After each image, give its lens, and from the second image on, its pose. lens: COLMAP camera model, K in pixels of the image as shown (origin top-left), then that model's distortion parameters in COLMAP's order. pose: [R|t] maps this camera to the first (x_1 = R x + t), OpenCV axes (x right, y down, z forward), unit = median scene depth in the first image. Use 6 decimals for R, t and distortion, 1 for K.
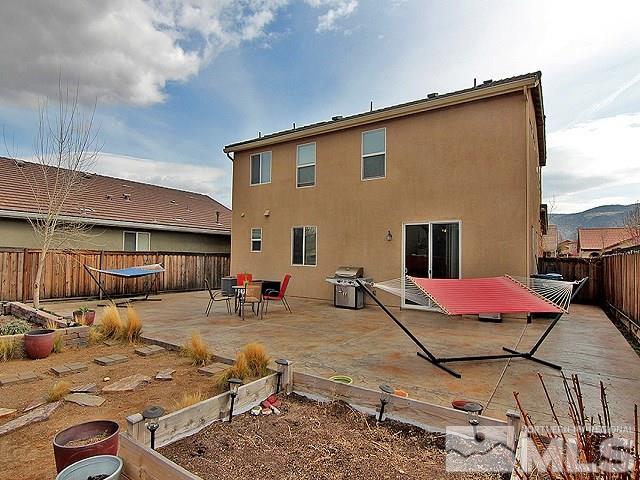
lens RADIAL K [[344.0, 0, 319.9], [0, 344.0, 243.1], [0, 0, 1]] dist [-0.000918, 0.000149]
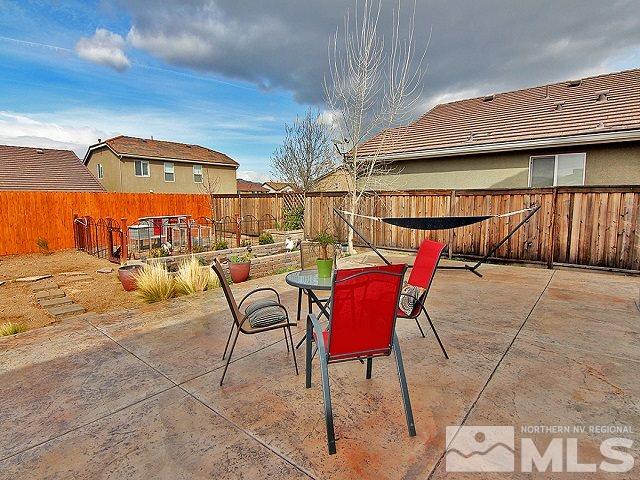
lens RADIAL K [[344.0, 0, 318.4], [0, 344.0, 239.4], [0, 0, 1]] dist [-0.000918, 0.000149]
pose [[-0.093043, 0.100098, -0.990618, 0.095216], [0.039396, 0.994525, 0.096792, 0.042863], [0.994882, -0.030021, -0.096477, 0.753031]]
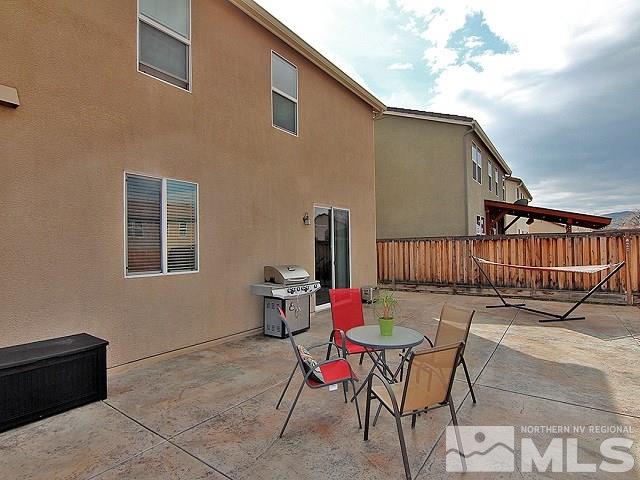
lens RADIAL K [[344.0, 0, 319.9], [0, 344.0, 237.7], [0, 0, 1]] dist [-0.000918, 0.000149]
pose [[0.020307, 0.008949, 0.999754, -0.436878], [-0.024528, 0.999663, -0.008450, 0.020237], [-0.999493, -0.024350, 0.020520, 0.782916]]
